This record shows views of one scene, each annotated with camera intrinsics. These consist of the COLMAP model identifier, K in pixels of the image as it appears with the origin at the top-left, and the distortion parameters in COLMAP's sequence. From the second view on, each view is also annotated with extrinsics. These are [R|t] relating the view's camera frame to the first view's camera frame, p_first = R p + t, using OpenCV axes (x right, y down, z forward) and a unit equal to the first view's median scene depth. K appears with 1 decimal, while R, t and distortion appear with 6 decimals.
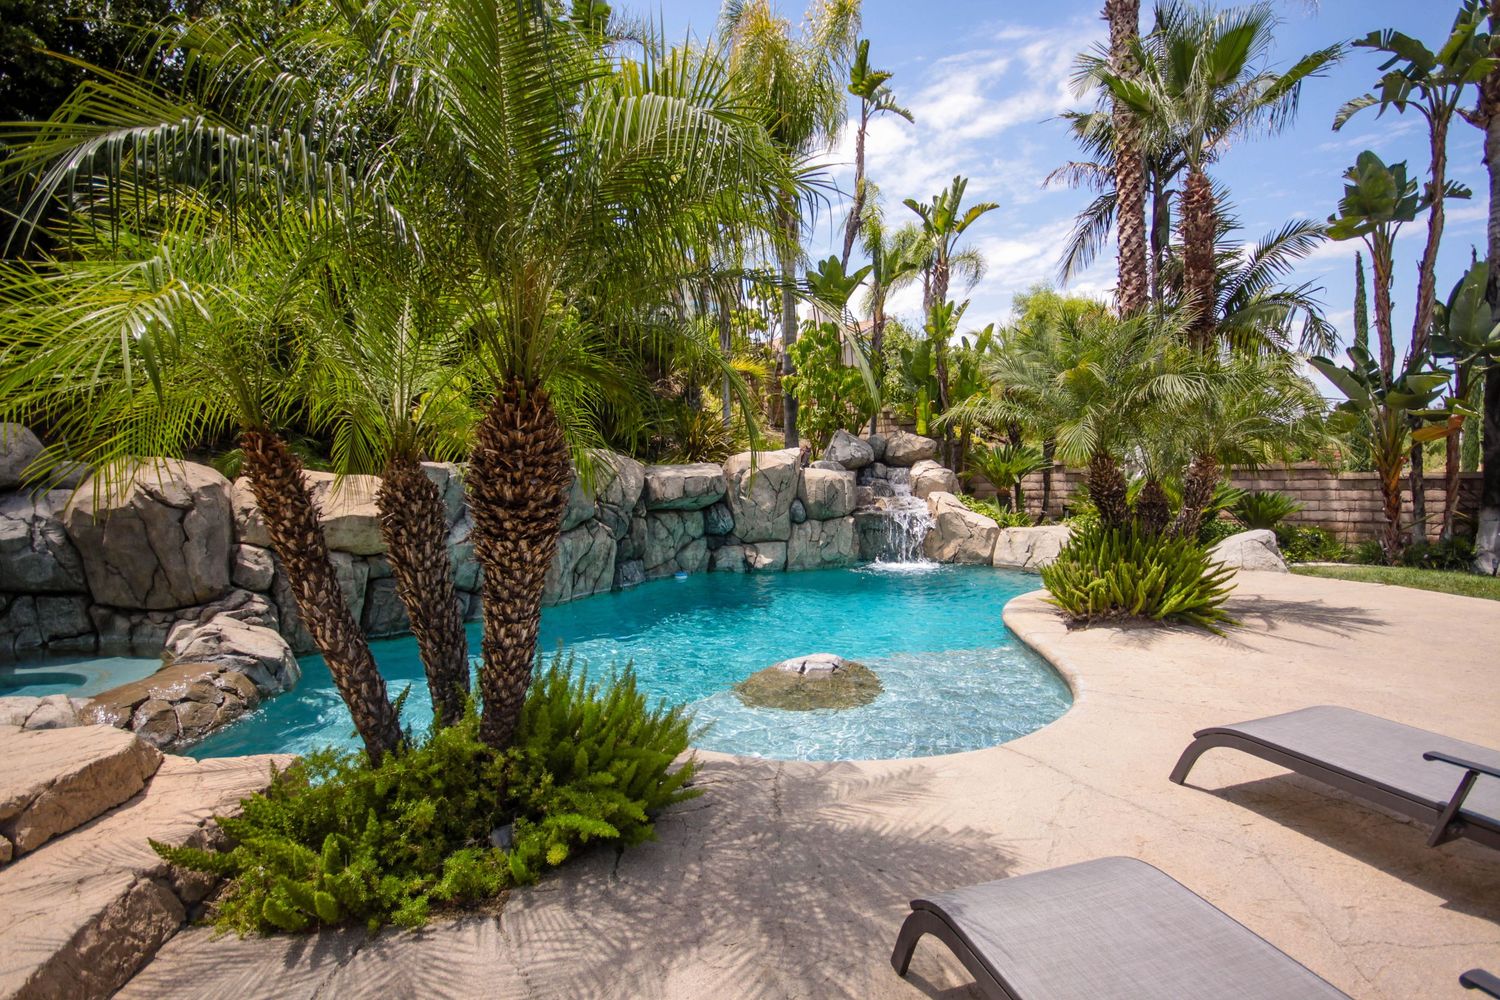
lens RADIAL K [[702.3, 0, 759.6], [0, 702.3, 498.4], [0, 0, 1]] dist [-0.013649, -0.003656]
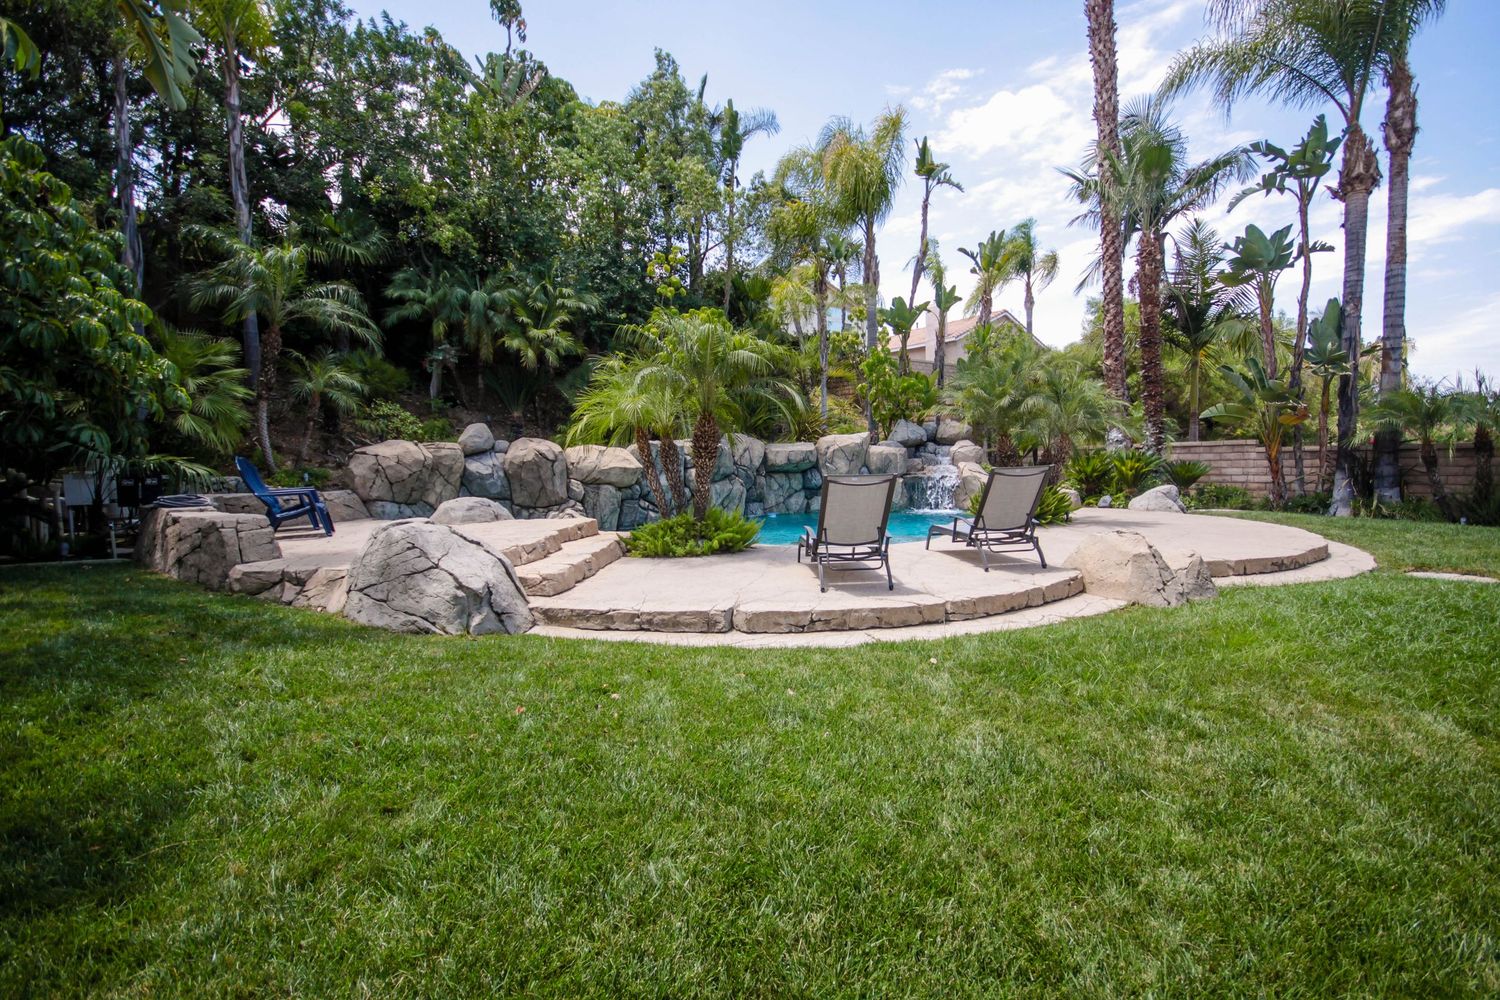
lens RADIAL K [[702.3, 0, 751.8], [0, 702.3, 499.6], [0, 0, 1]] dist [-0.013649, -0.003656]
pose [[0.976591, 0.013179, -0.214699, 0.146231], [-0.007991, 0.999655, 0.025010, 0.038860], [0.214954, -0.022709, 0.976360, -0.547162]]
